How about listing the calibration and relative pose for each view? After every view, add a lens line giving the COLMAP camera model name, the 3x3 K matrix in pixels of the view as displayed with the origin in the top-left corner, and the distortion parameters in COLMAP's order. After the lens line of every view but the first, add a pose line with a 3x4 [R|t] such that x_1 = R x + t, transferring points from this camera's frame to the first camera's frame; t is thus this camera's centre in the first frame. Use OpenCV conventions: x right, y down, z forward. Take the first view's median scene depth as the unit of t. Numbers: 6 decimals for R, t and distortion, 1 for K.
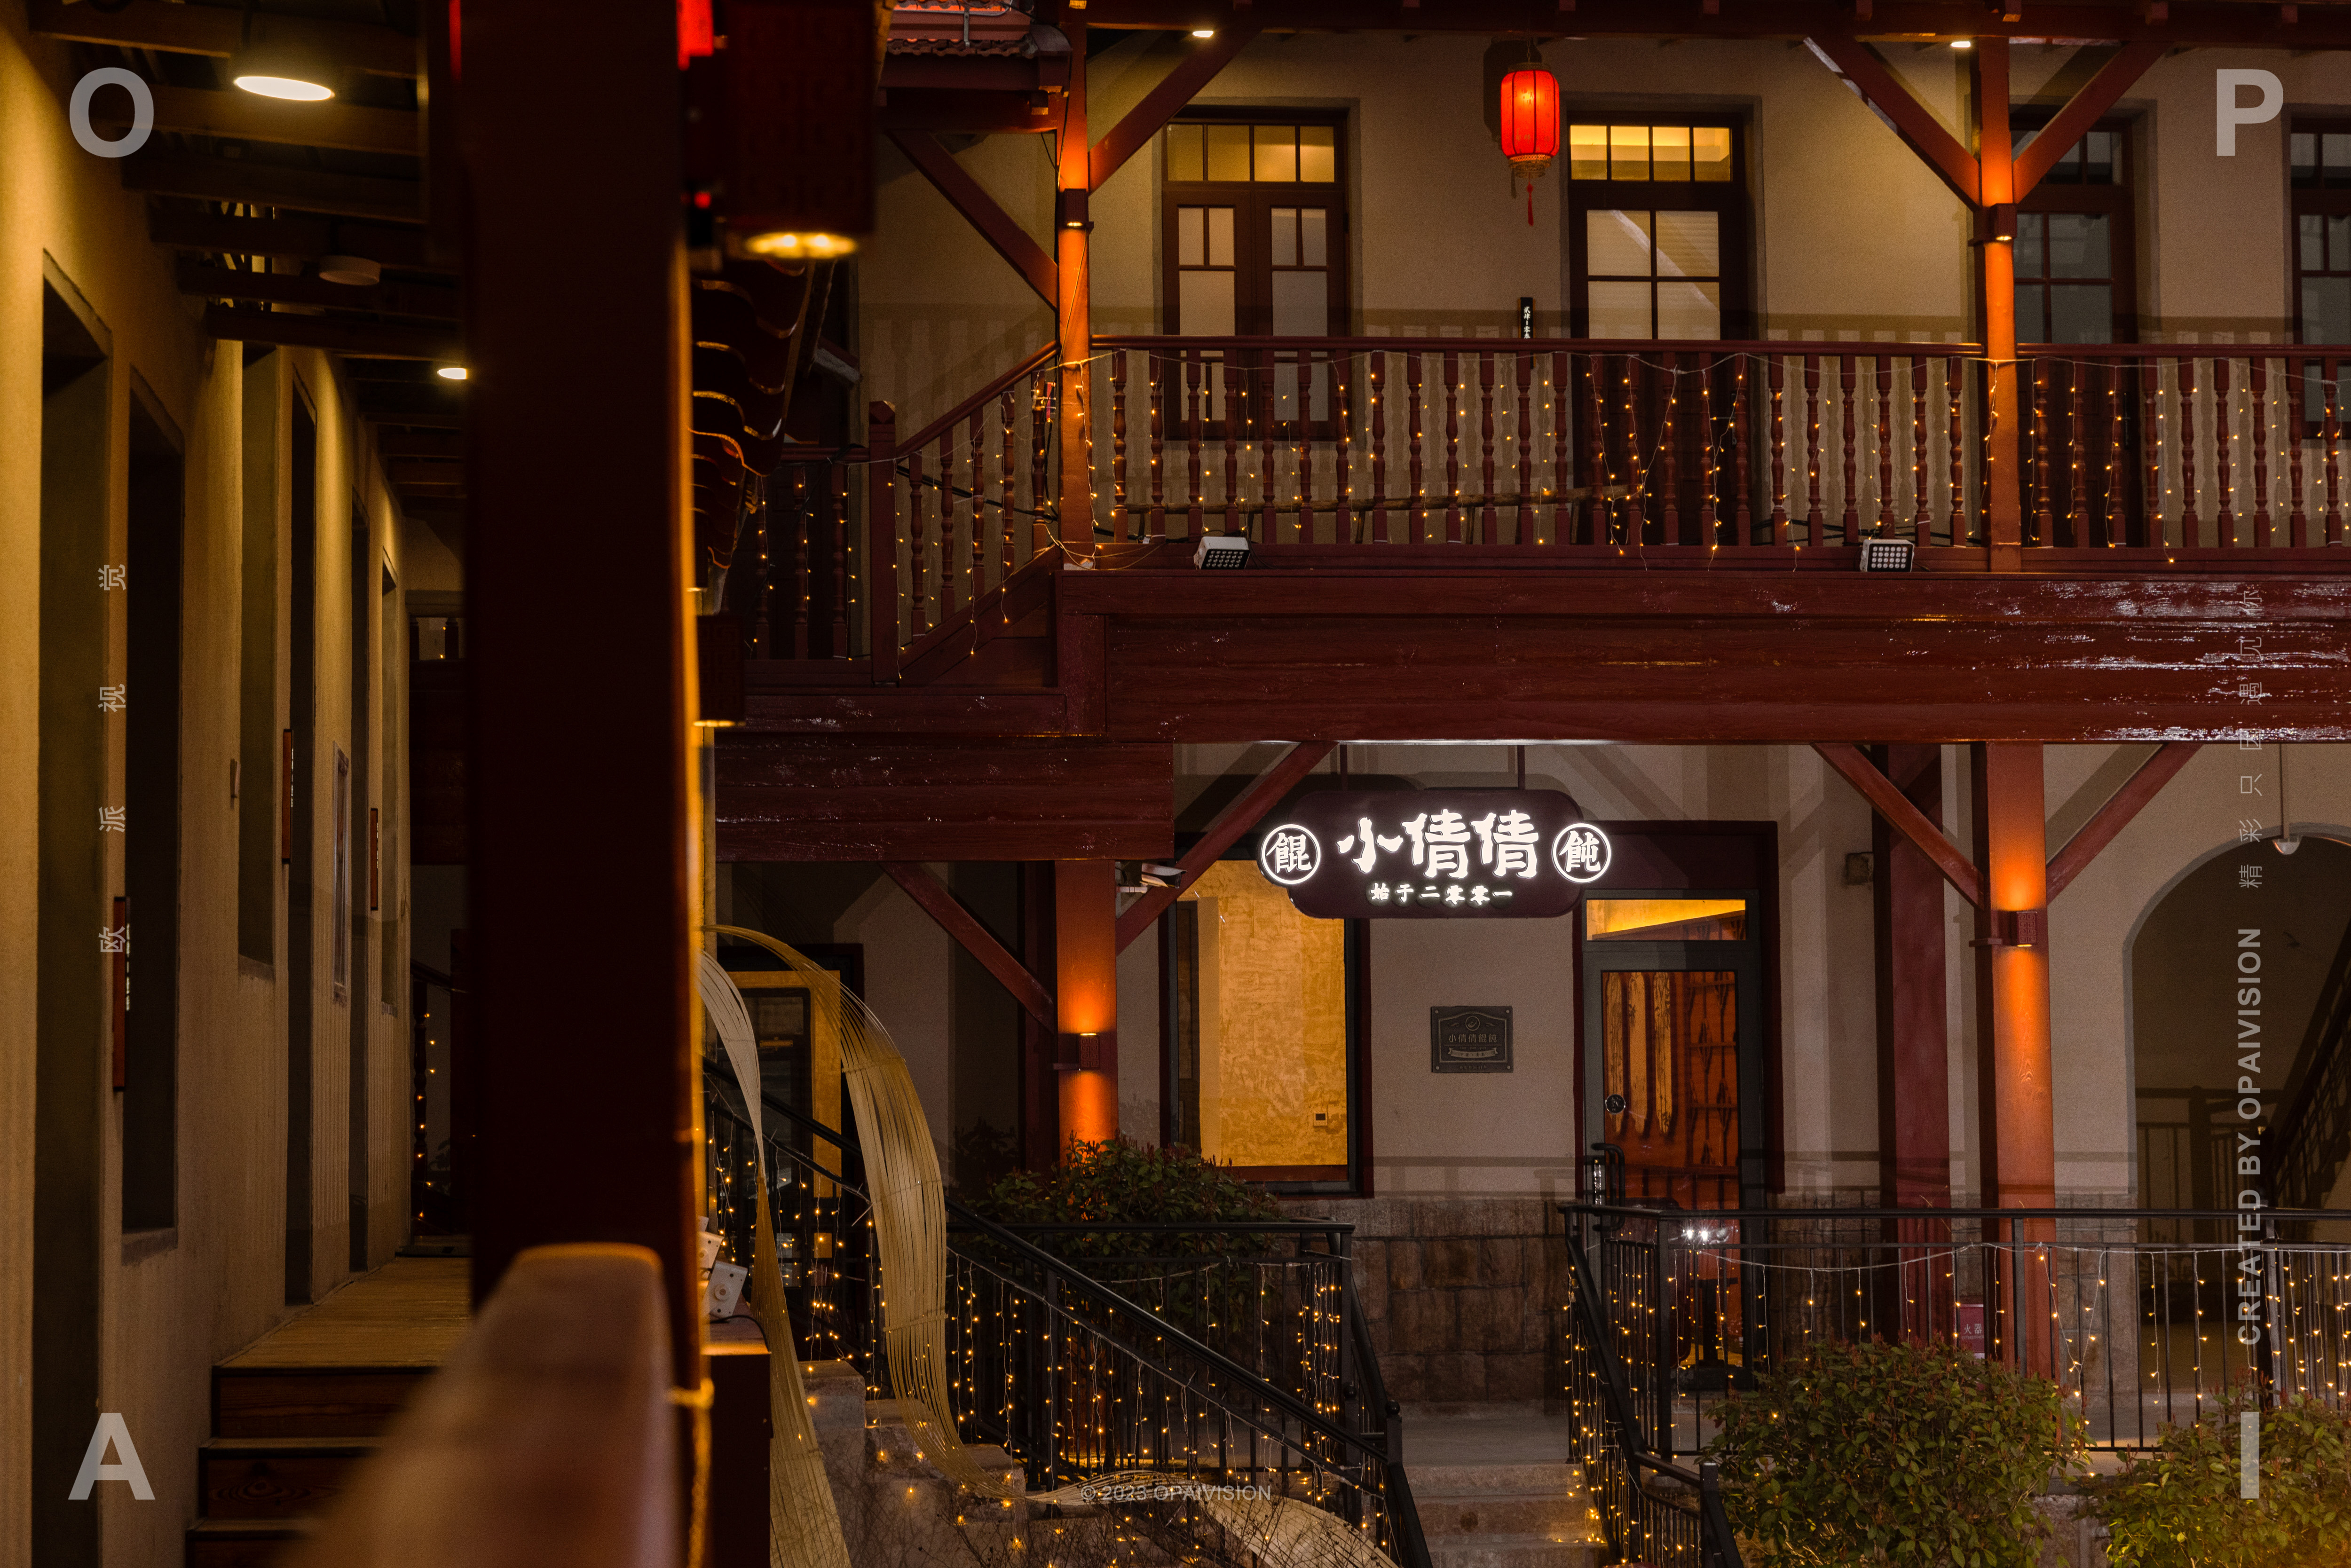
lens RADIAL K [[4506.7, 0, 1180.3], [0, 4506.7, 756.2], [0, 0, 1]] dist [0.005150, 0.057406]
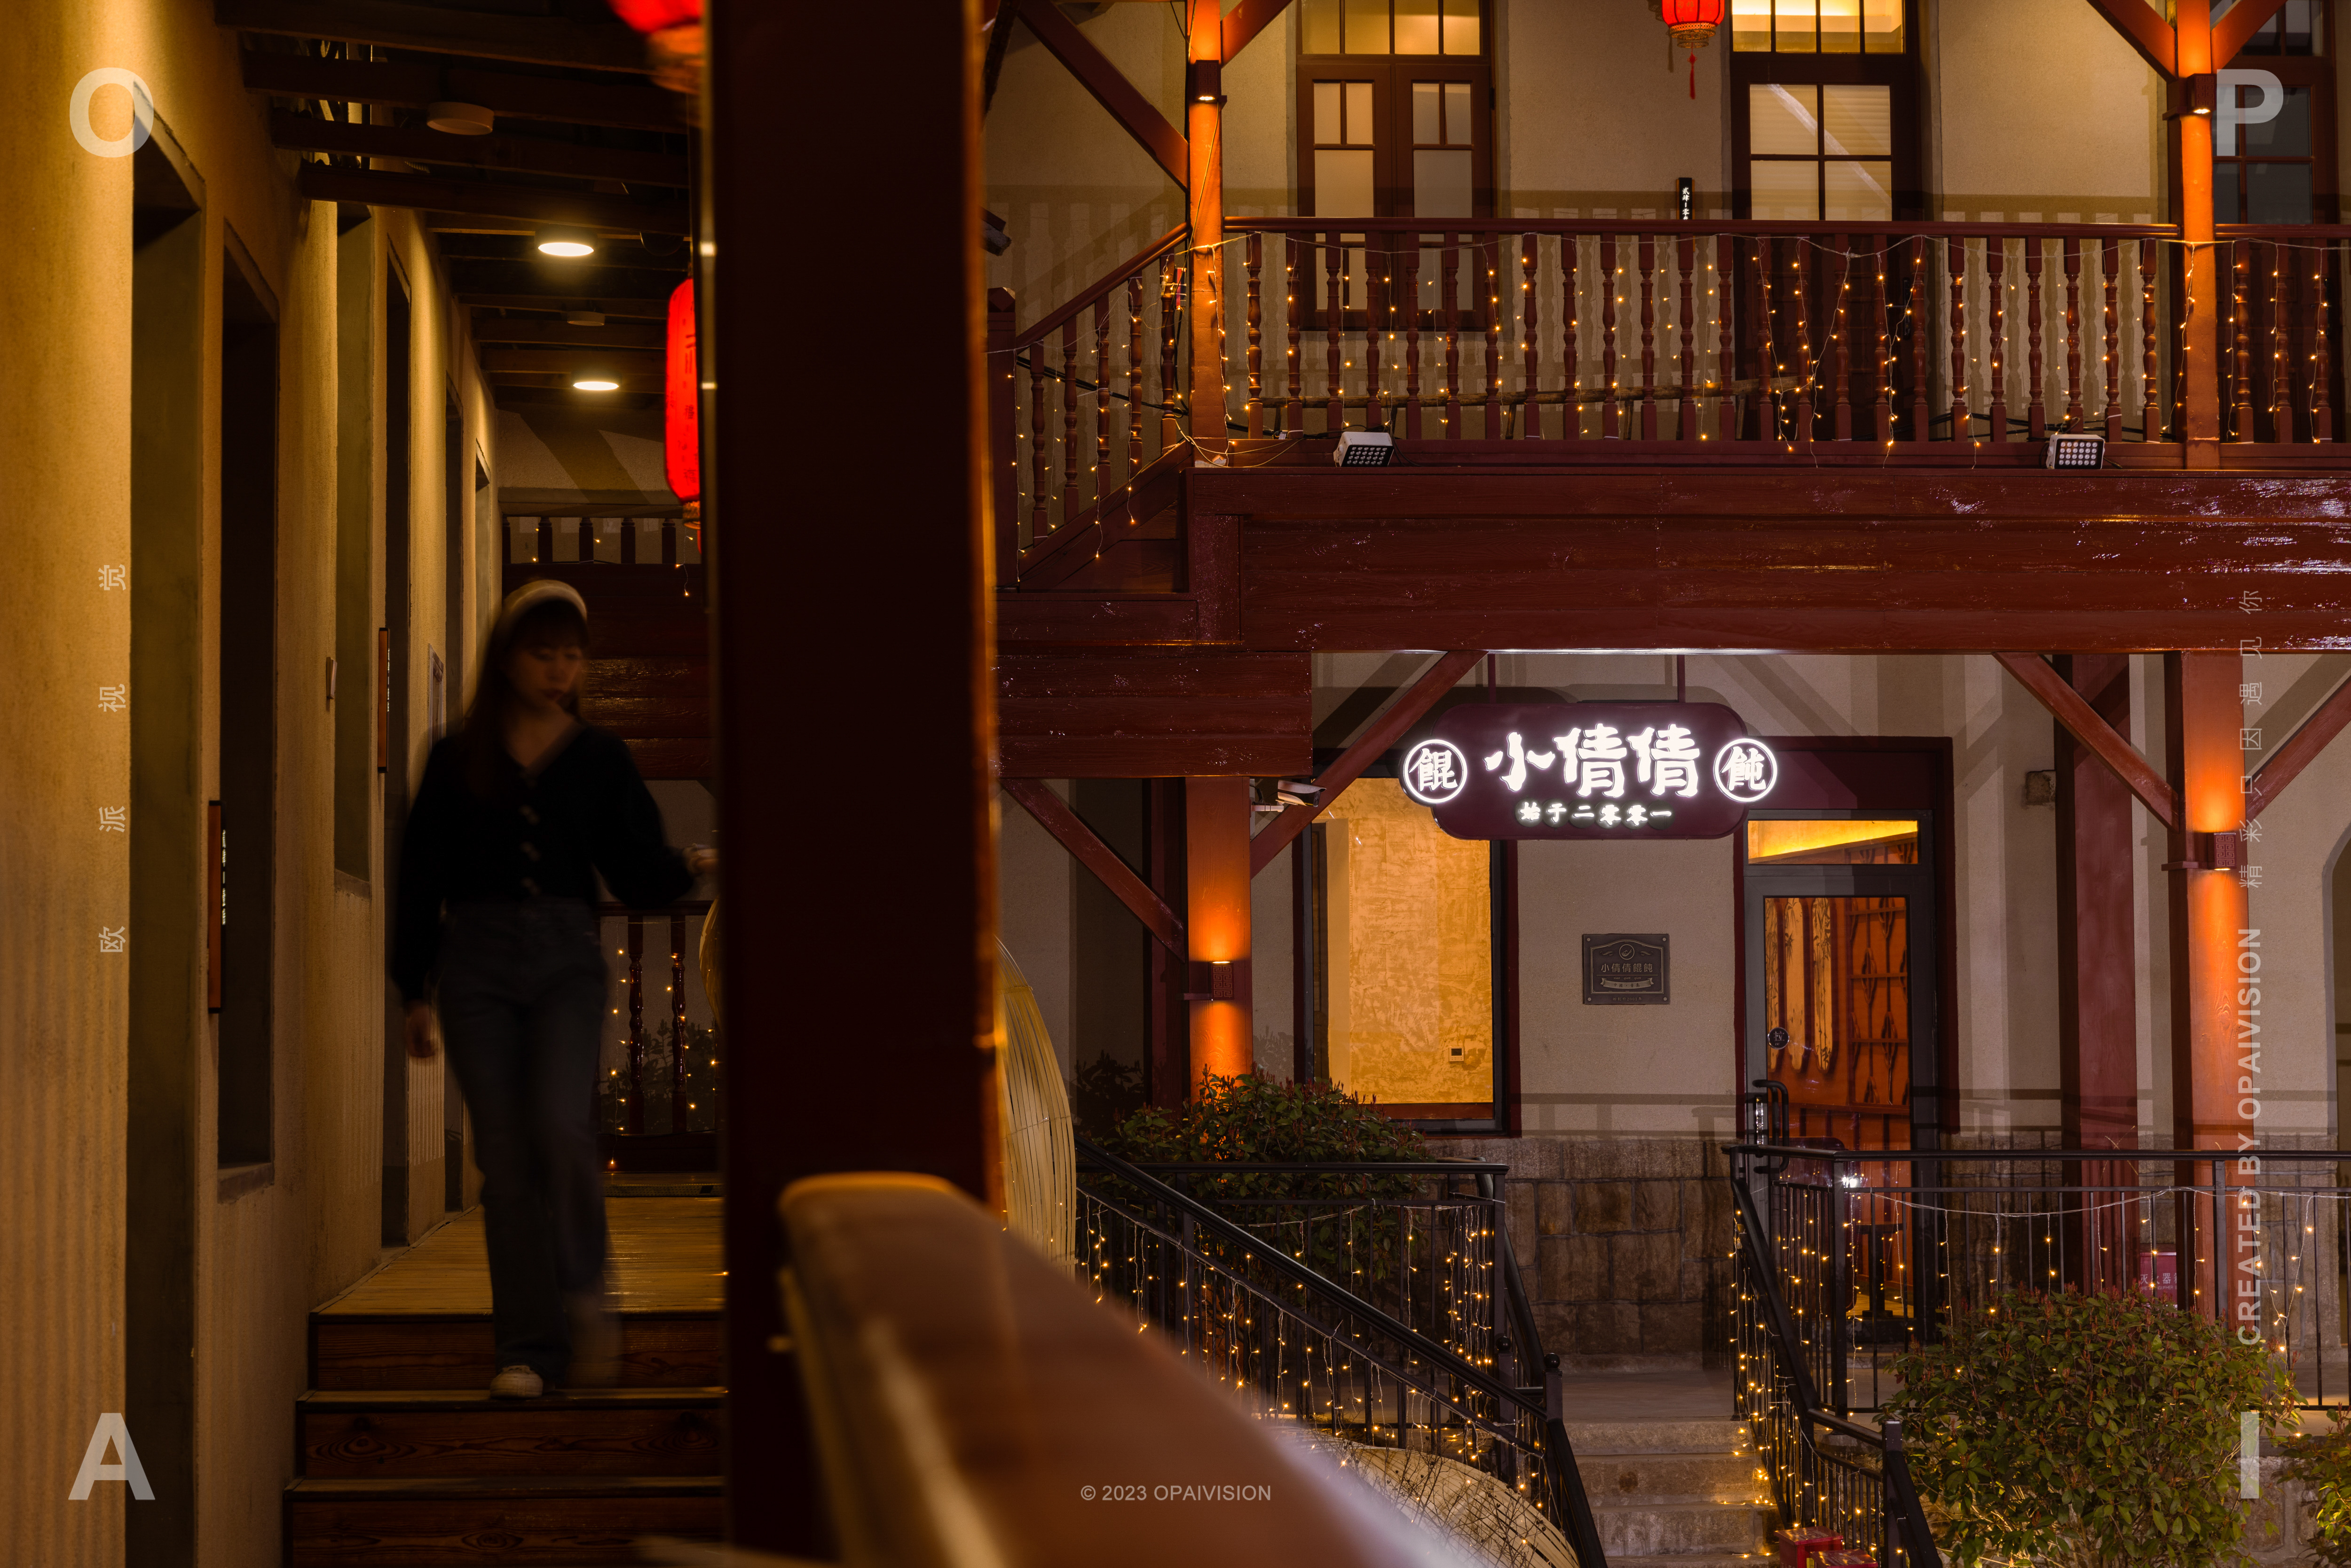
lens RADIAL K [[4714.7, 0, 1169.7], [0, 4714.7, 741.4], [0, 0, 1]] dist [0.008889, -0.070465]
pose [[0.999690, 0.000550, -0.024906, -0.006365], [-0.000210, 0.999907, 0.013650, 0.002168], [0.024911, -0.013641, 0.999597, 0.017623]]
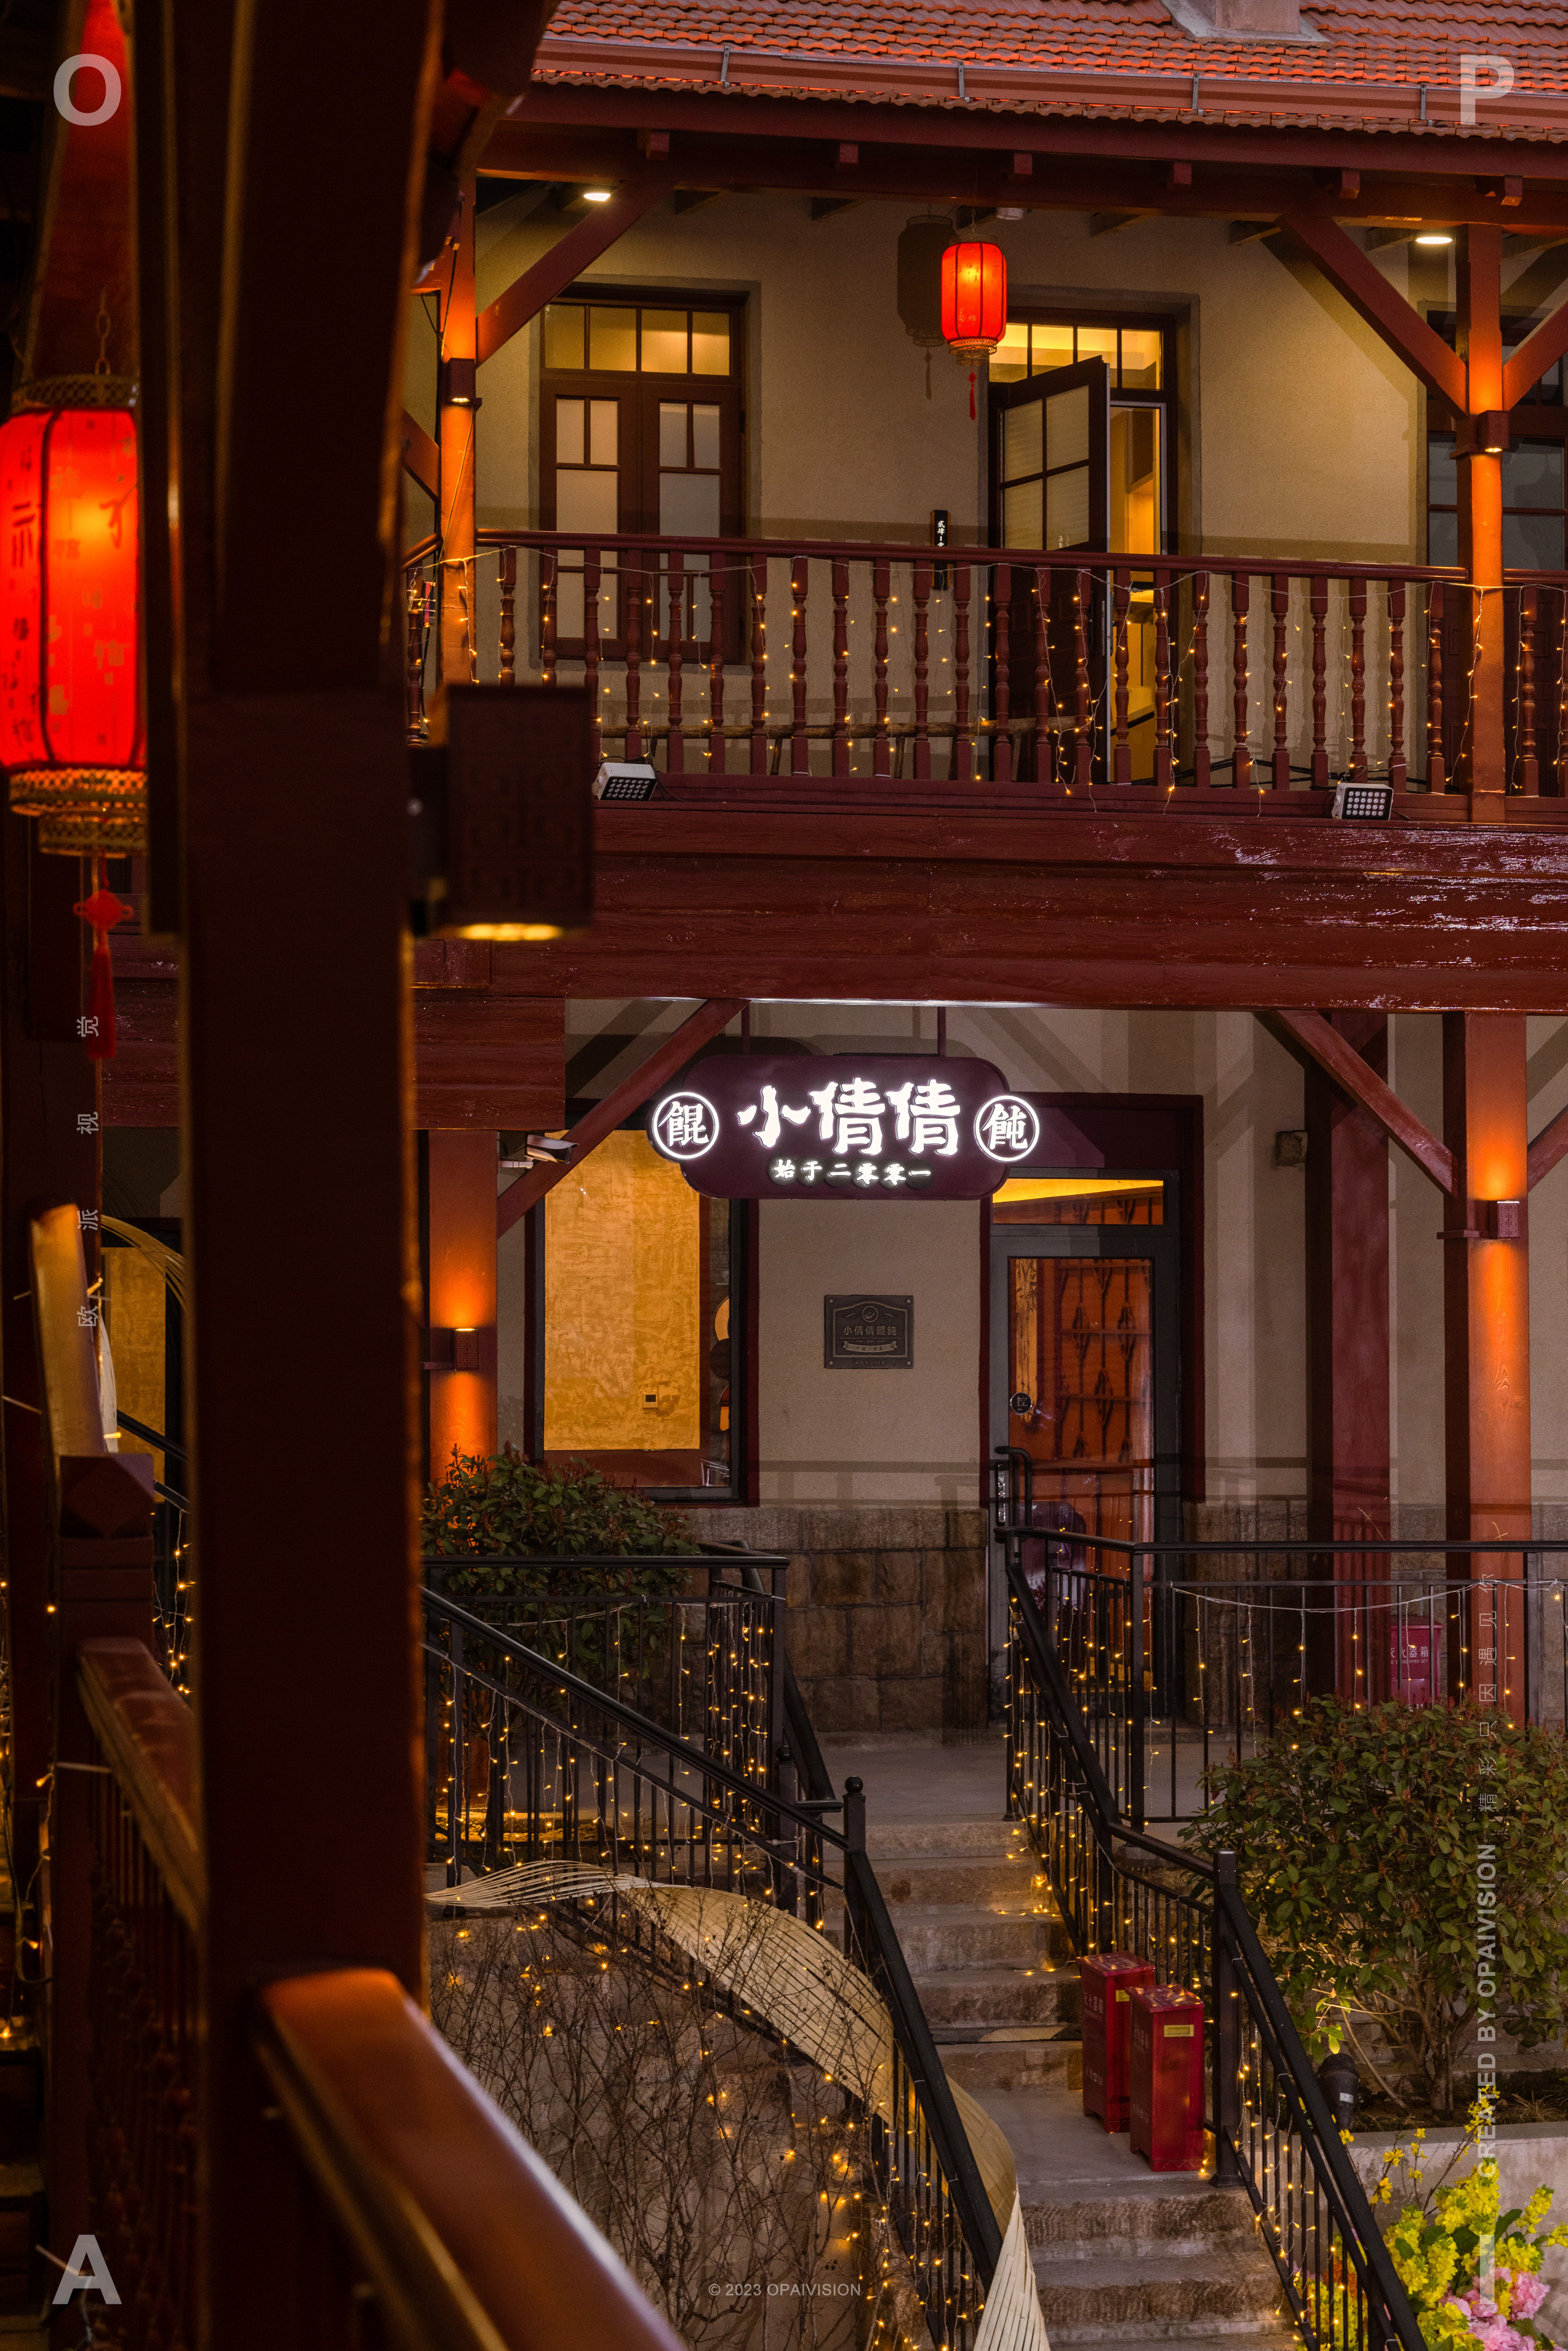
lens RADIAL K [[4258.2, 0, 784.4], [0, 4258.2, 1136.5], [0, 0, 1]] dist [0.014102, -0.030321]
pose [[0.995807, 0.013694, 0.090445, -0.032359], [-0.016256, 0.999486, 0.027647, 0.000329], [-0.090020, -0.029002, 0.995518, 0.165253]]
